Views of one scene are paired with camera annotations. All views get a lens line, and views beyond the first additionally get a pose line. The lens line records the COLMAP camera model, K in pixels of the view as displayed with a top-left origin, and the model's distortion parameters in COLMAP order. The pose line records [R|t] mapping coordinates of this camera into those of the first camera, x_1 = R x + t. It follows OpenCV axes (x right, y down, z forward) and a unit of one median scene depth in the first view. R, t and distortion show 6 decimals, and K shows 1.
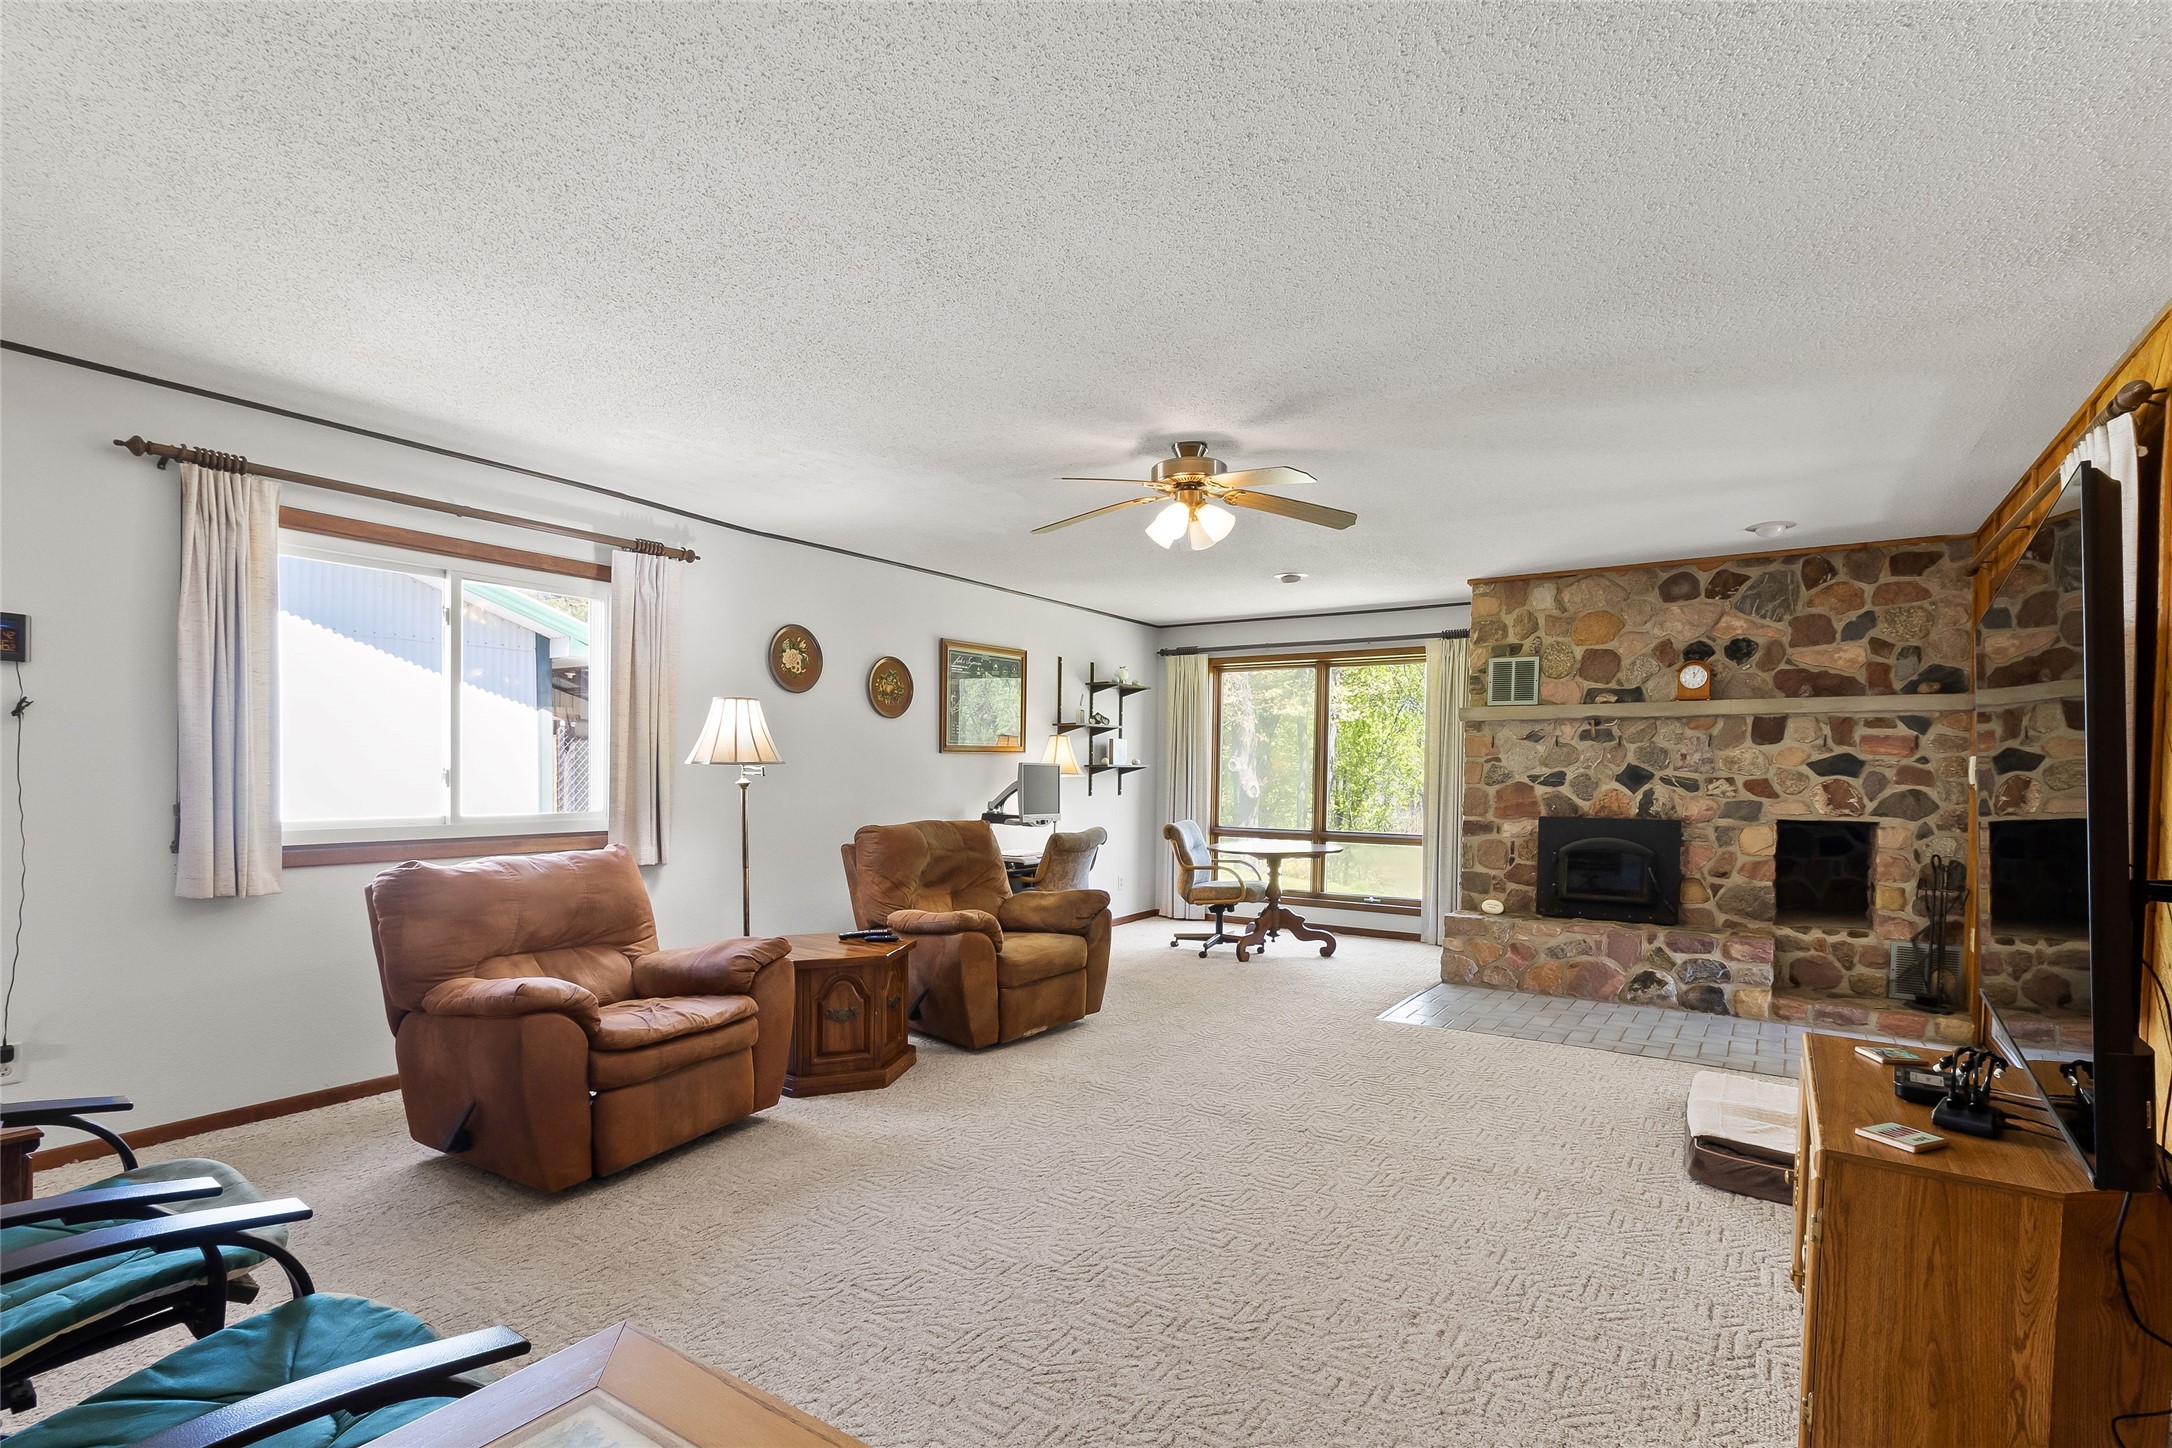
lens RADIAL K [[1015.1, 0, 1100.3], [0, 1015.1, 784.1], [0, 0, 1]] dist [0.001345, 0.000828]
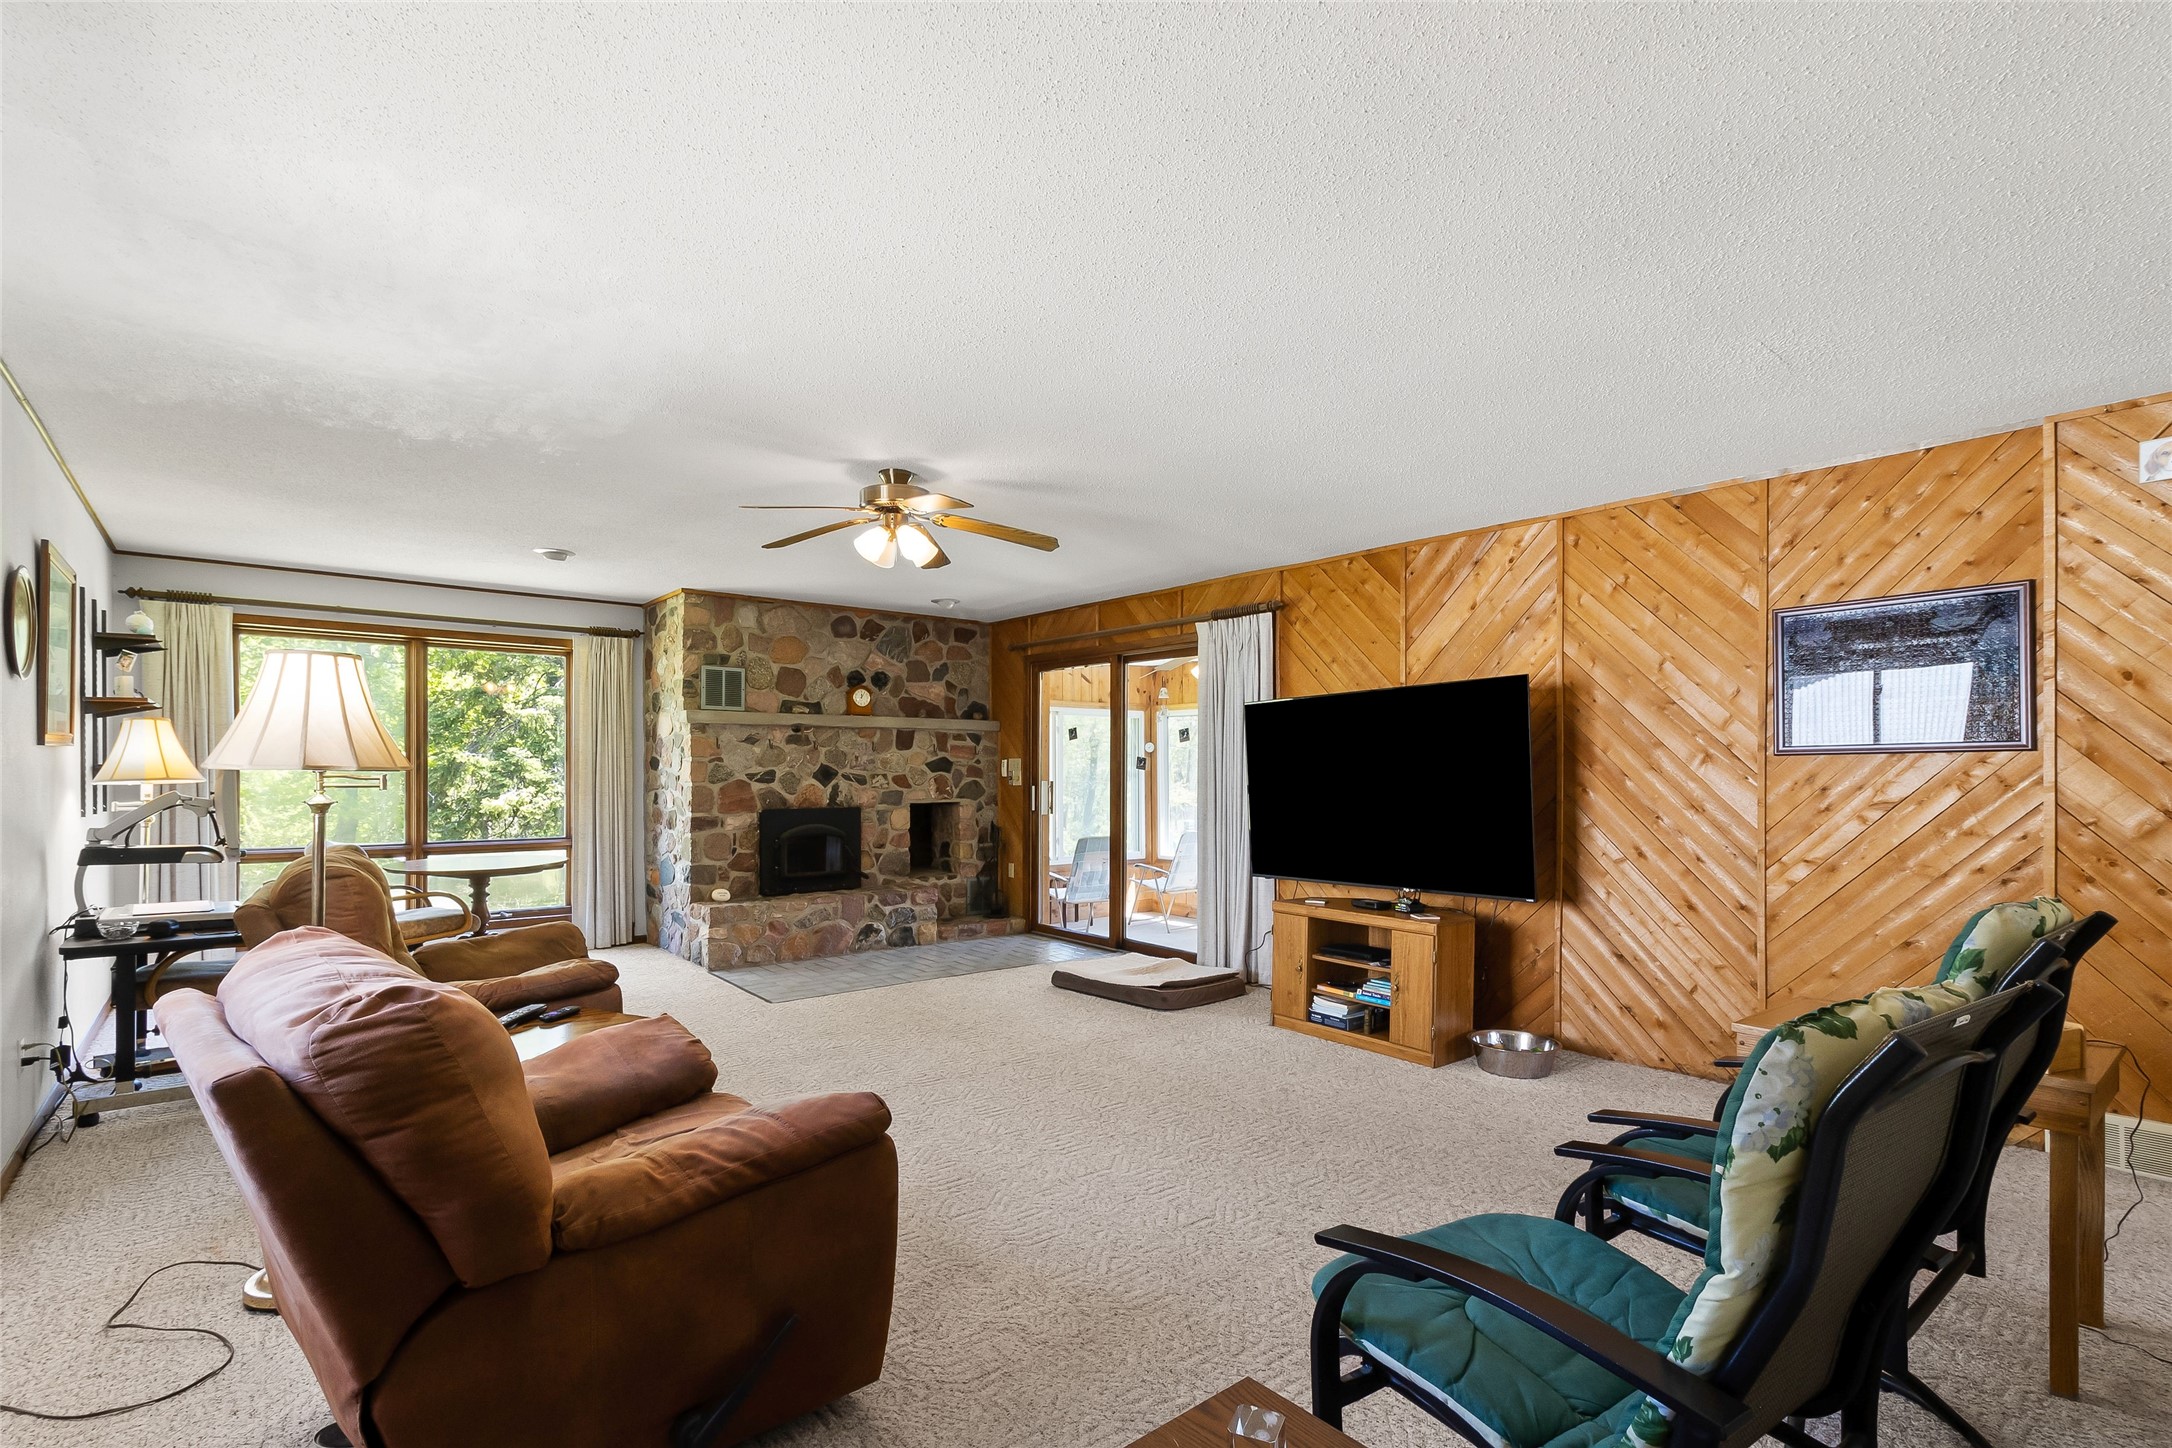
lens RADIAL K [[1015.1, 0, 1103.9], [0, 1015.1, 766.0], [0, 0, 1]] dist [0.001345, 0.000828]
pose [[0.291180, -0.003306, 0.956663, -0.585045], [0.015052, 0.999886, -0.001126, -0.011048], [-0.956550, 0.014728, 0.291197, 0.319564]]
